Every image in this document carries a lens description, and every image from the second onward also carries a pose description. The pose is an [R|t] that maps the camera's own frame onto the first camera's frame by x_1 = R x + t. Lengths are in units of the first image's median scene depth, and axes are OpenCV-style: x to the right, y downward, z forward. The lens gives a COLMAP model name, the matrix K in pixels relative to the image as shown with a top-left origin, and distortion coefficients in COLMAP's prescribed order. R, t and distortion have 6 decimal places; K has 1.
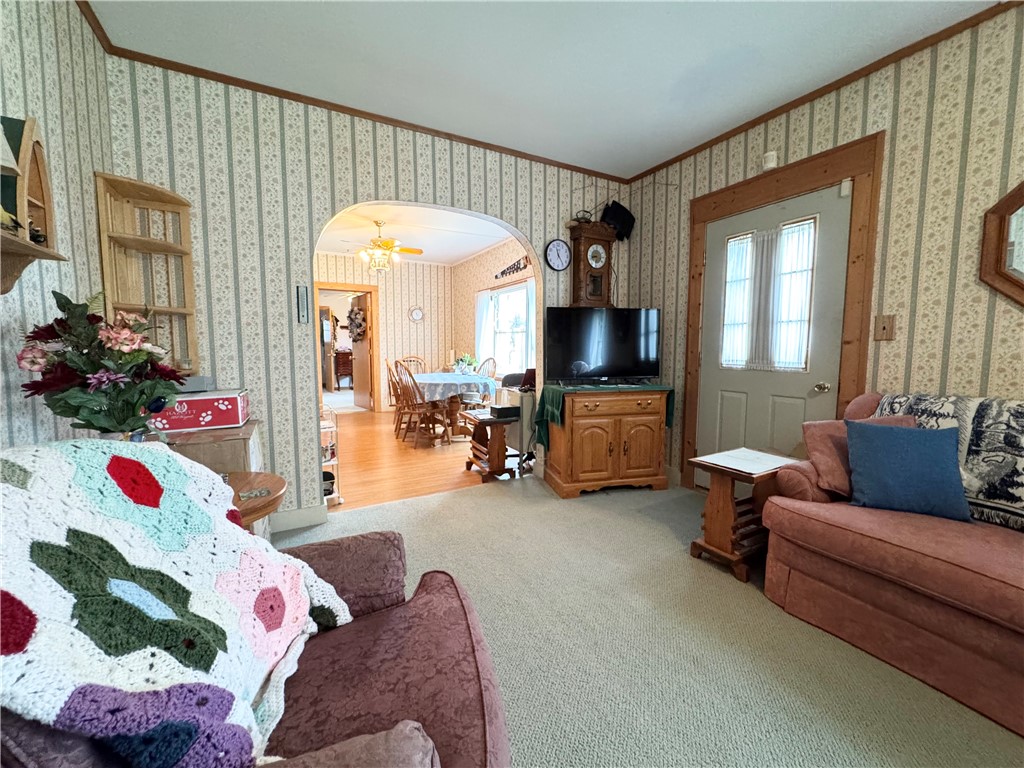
lens RADIAL K [[409.3, 0, 511.6], [0, 409.3, 381.7], [0, 0, 1]] dist [0.000537, 0.000036]
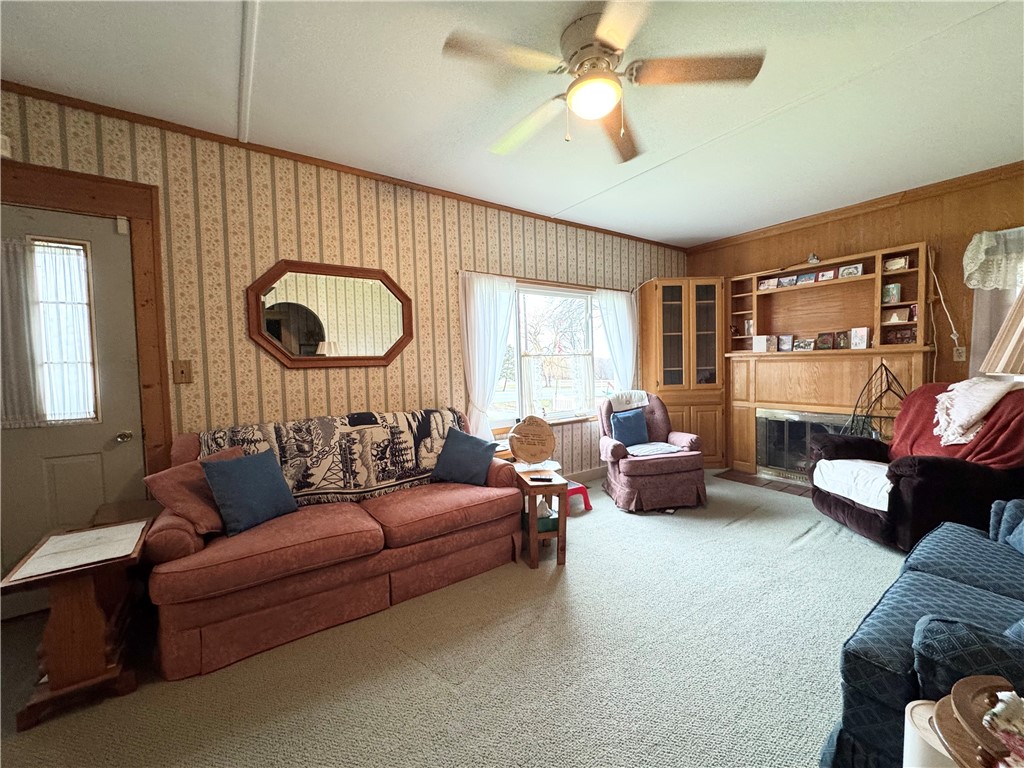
lens RADIAL K [[409.3, 0, 512.8], [0, 409.3, 382.2], [0, 0, 1]] dist [0.000537, 0.000036]
pose [[-0.102783, -0.046824, 0.993601, -0.286992], [0.104902, 0.992811, 0.057639, -0.084459], [-0.989157, 0.110155, -0.097132, 0.275781]]
